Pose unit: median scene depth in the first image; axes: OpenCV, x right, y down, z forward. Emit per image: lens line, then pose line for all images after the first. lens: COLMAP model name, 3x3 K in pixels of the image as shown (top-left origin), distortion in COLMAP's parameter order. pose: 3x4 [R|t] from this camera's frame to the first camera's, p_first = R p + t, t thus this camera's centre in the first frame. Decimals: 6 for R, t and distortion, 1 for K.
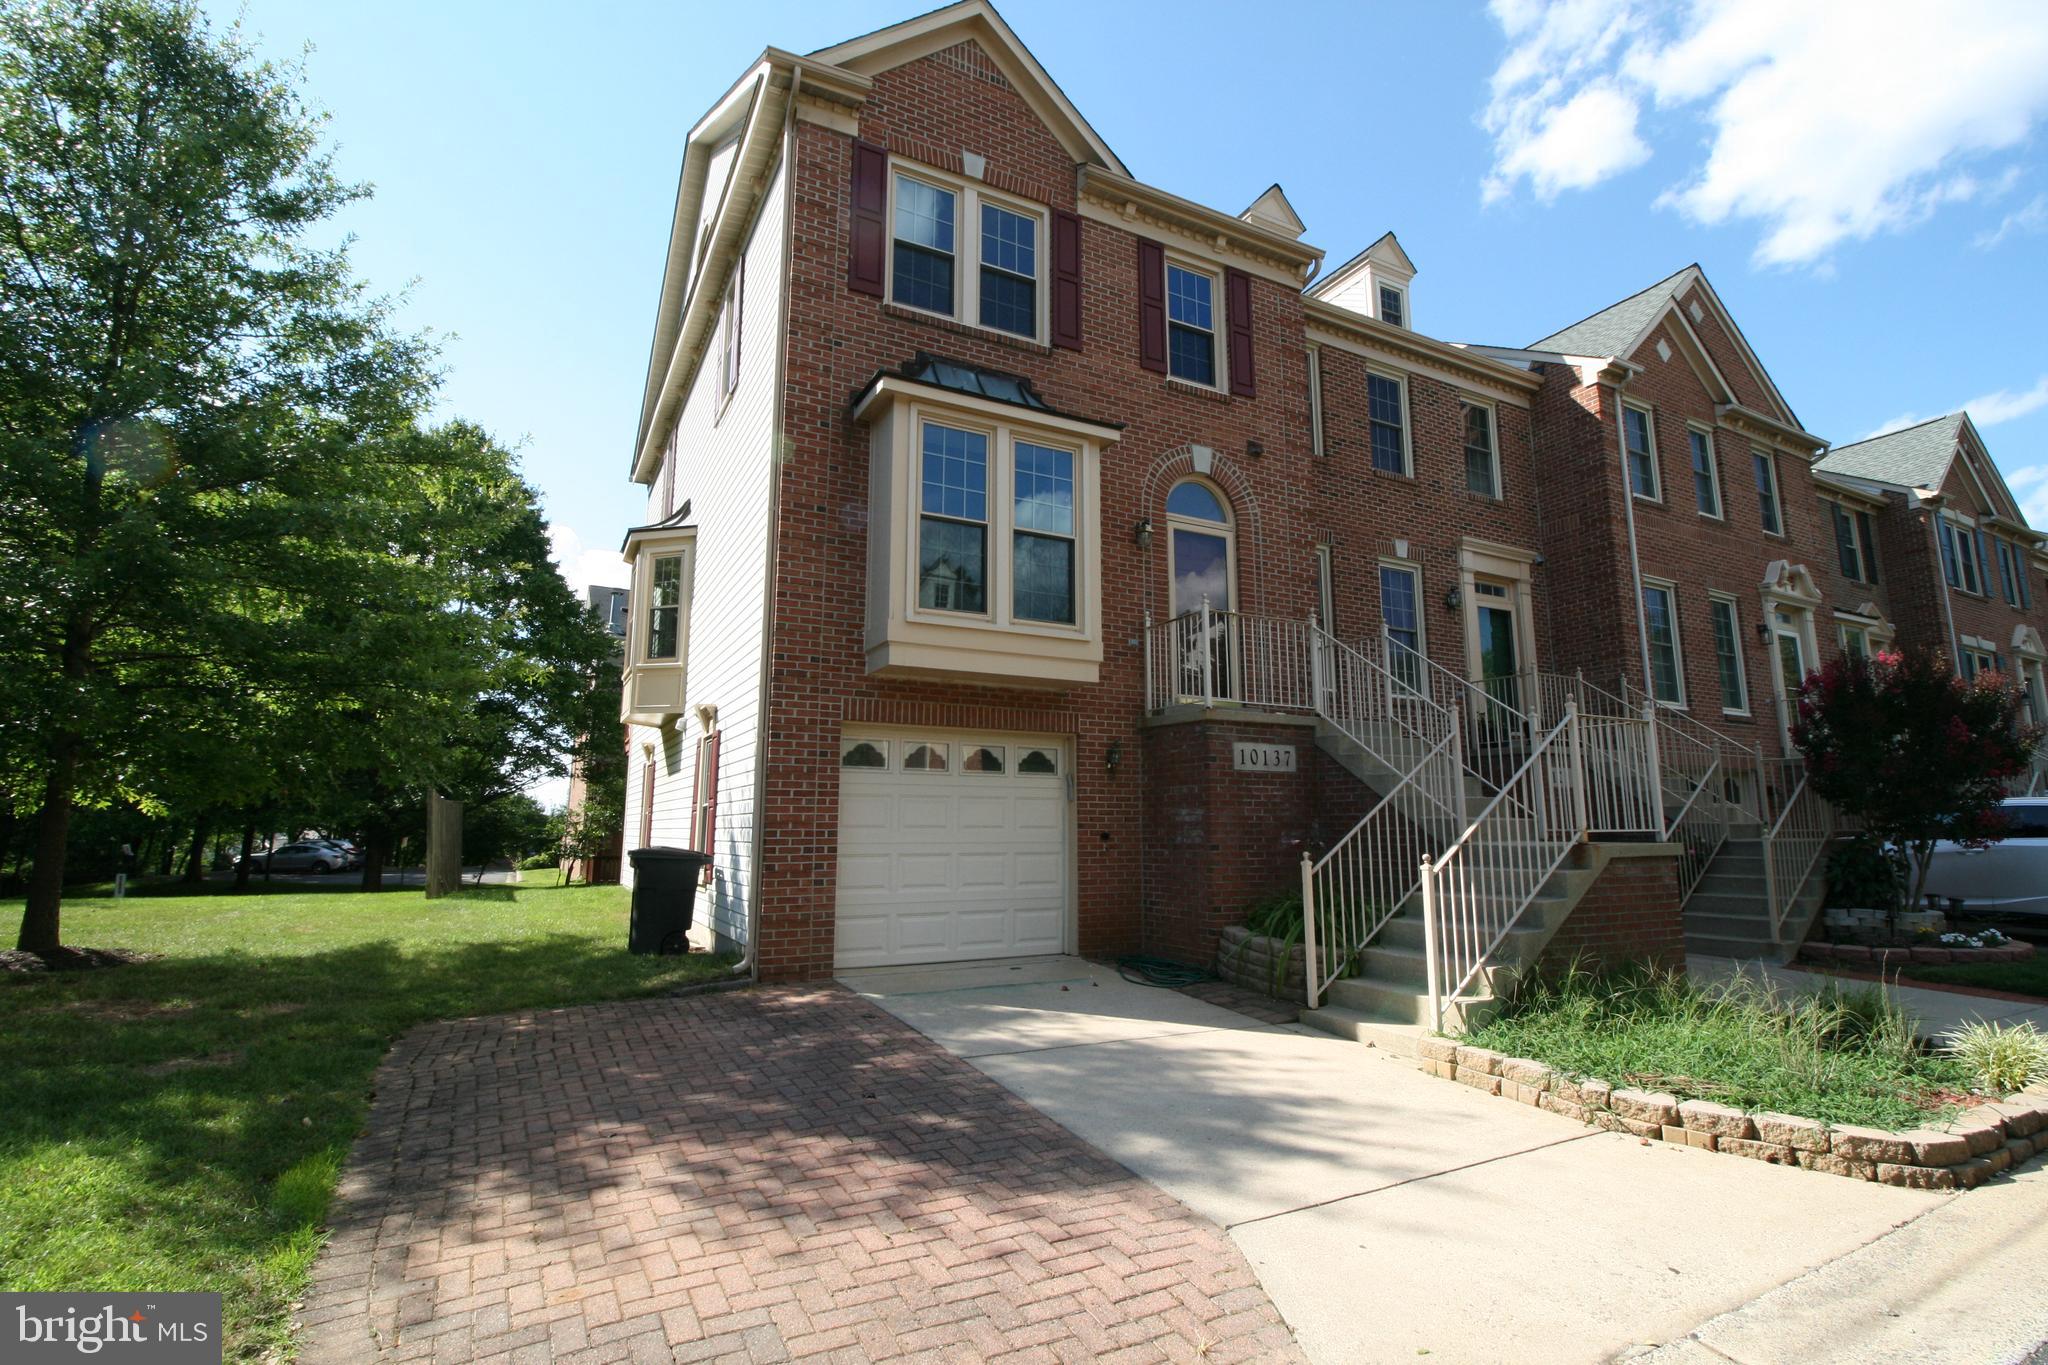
lens RADIAL K [[957.4, 0, 1030.7], [0, 957.4, 683.6], [0, 0, 1]] dist [-0.008876, -0.008570]
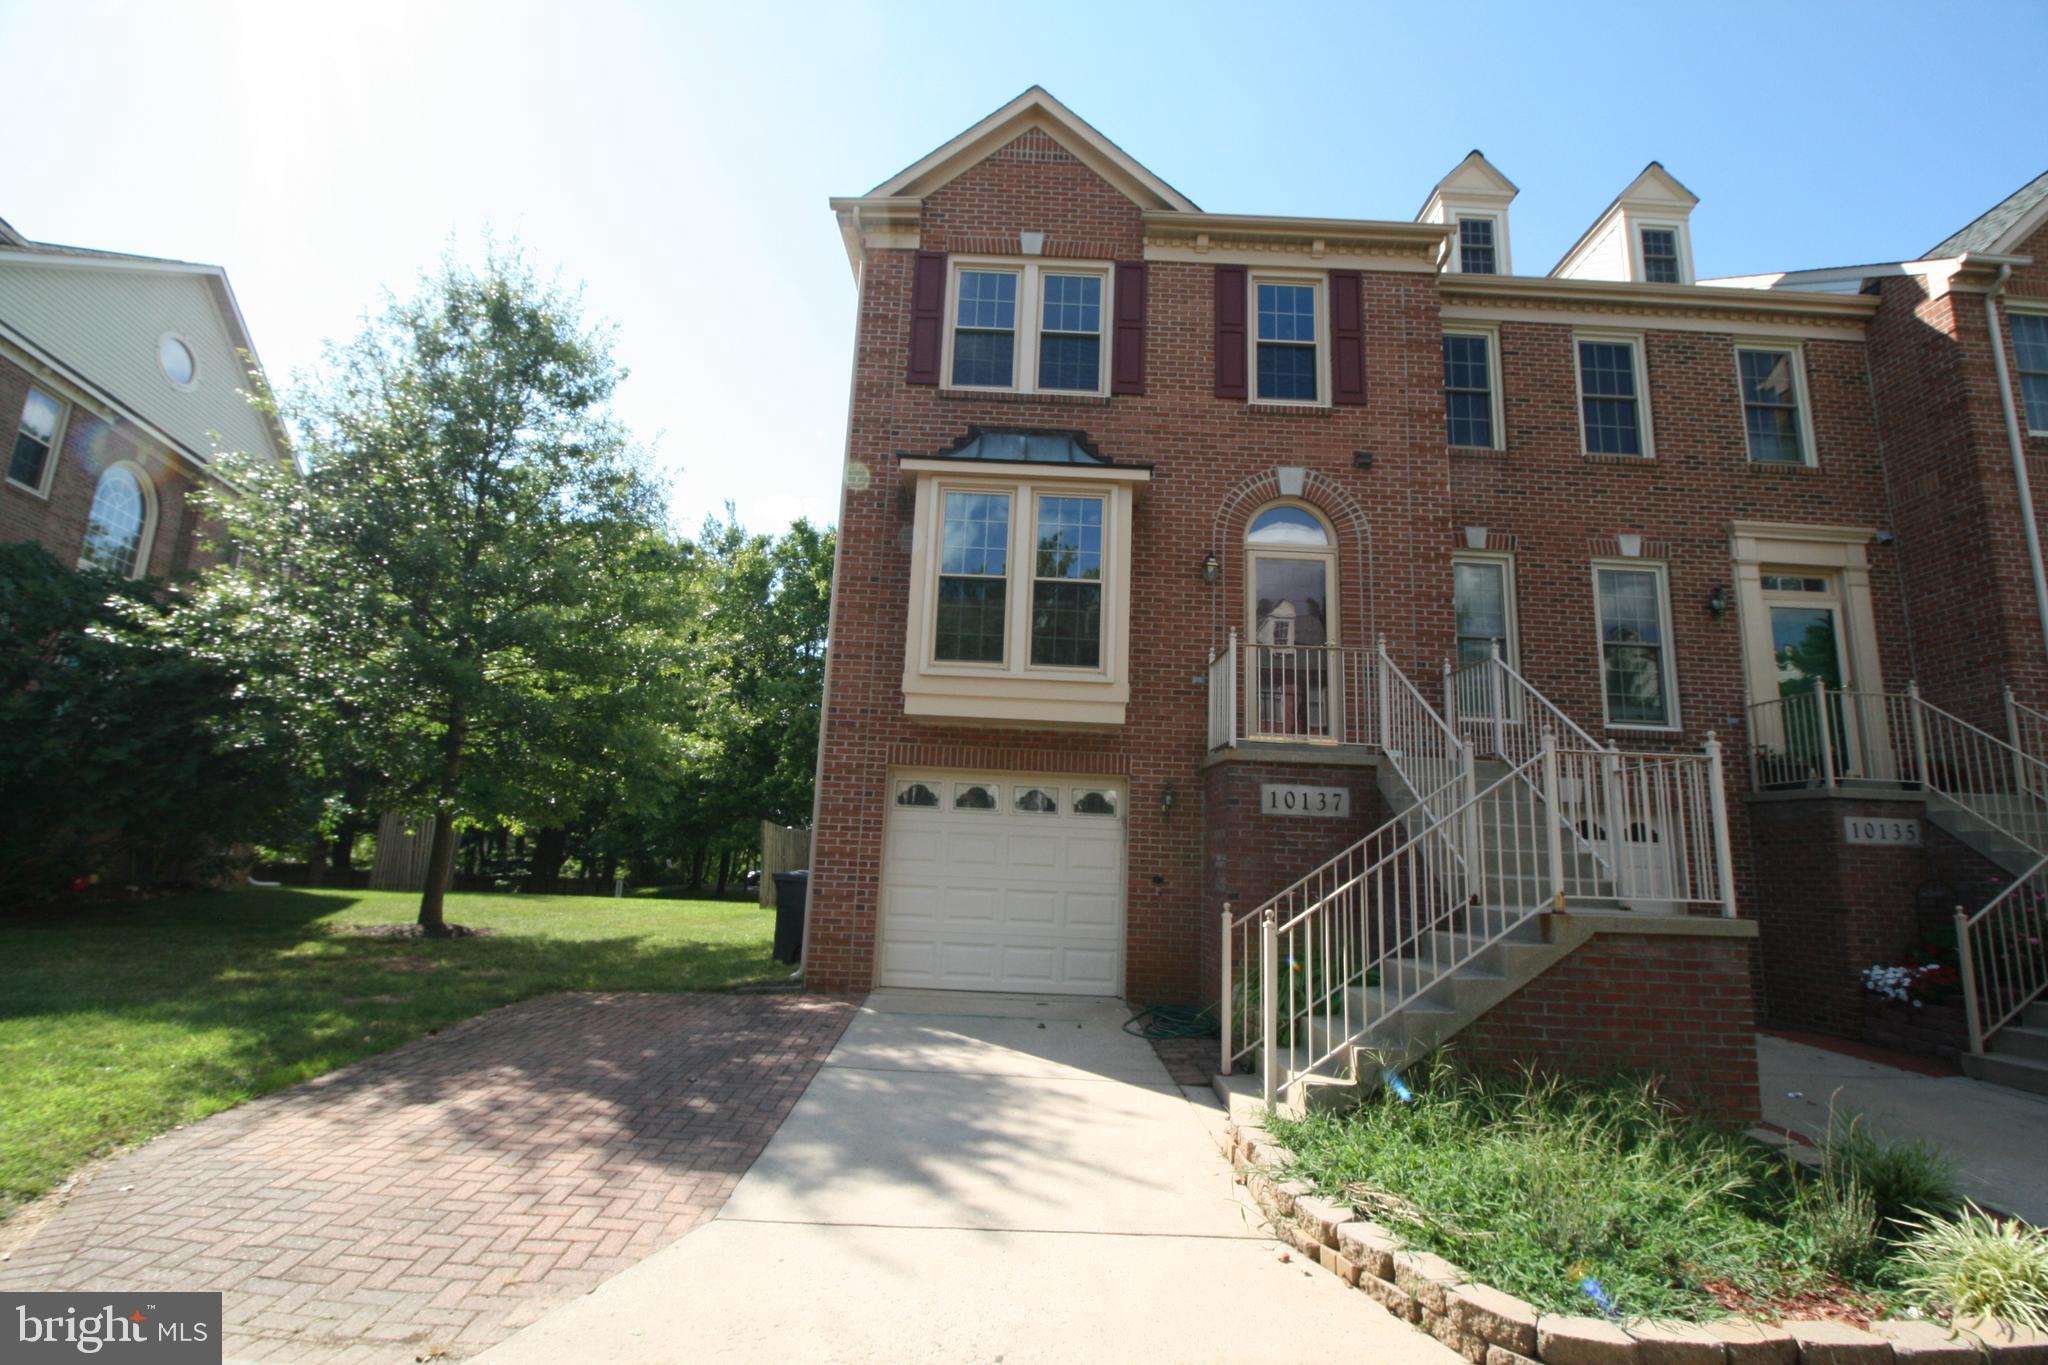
lens RADIAL K [[957.4, 0, 1014.1], [0, 957.4, 683.1], [0, 0, 1]] dist [-0.008876, -0.008570]
pose [[0.889219, -0.046916, -0.455070, 0.409689], [0.027542, 0.998413, -0.049116, 0.002256], [0.456653, 0.031141, 0.889100, 0.056082]]
